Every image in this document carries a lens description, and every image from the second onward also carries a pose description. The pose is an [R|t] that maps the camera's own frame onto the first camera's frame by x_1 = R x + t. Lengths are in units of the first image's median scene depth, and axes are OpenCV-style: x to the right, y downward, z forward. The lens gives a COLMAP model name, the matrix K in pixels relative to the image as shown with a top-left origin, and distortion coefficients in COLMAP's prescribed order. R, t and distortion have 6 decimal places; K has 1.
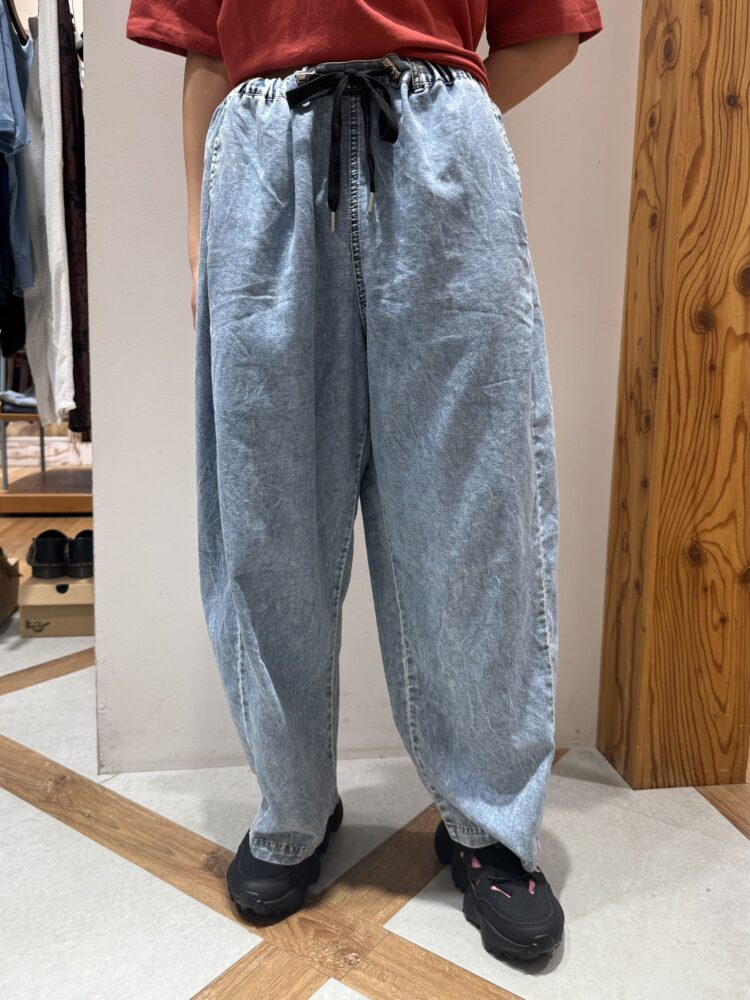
lens RADIAL K [[785.1, 0, 378.2], [0, 785.1, 472.9], [0, 0, 1]] dist [0.008587, -0.015029]
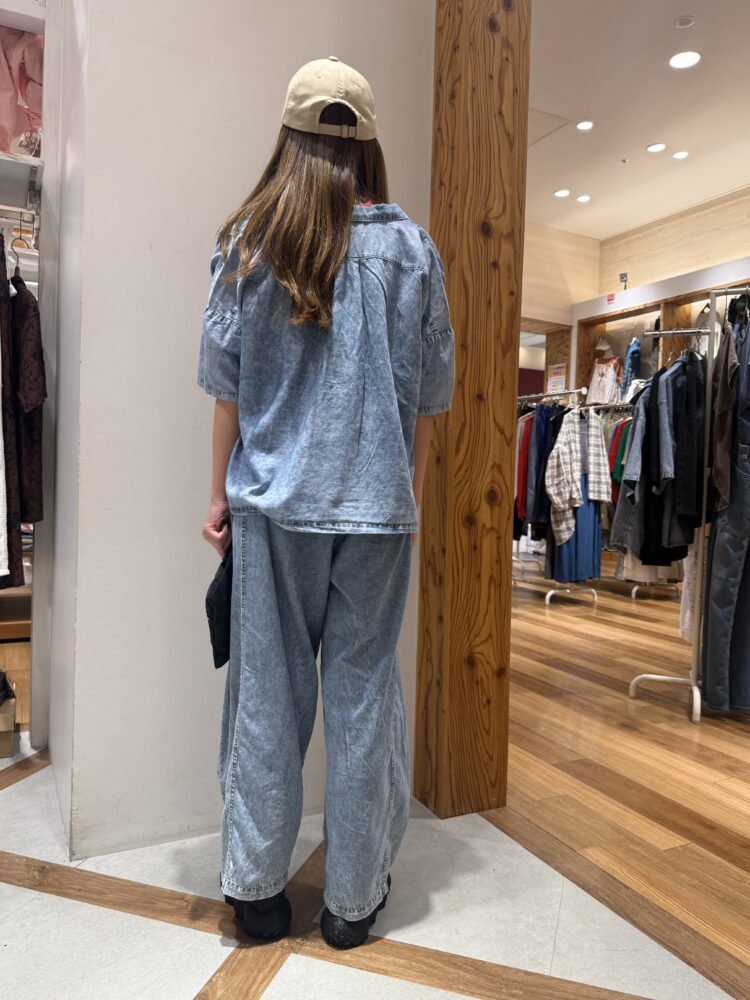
lens RADIAL K [[728.0, 0, 359.8], [0, 728.0, 489.4], [0, 0, 1]] dist [0.067435, -0.073853]
pose [[0.959341, -0.005760, 0.282191, -0.244729], [0.034061, 0.994848, -0.095489, -0.114580], [-0.280187, 0.101218, 0.954594, -0.421044]]
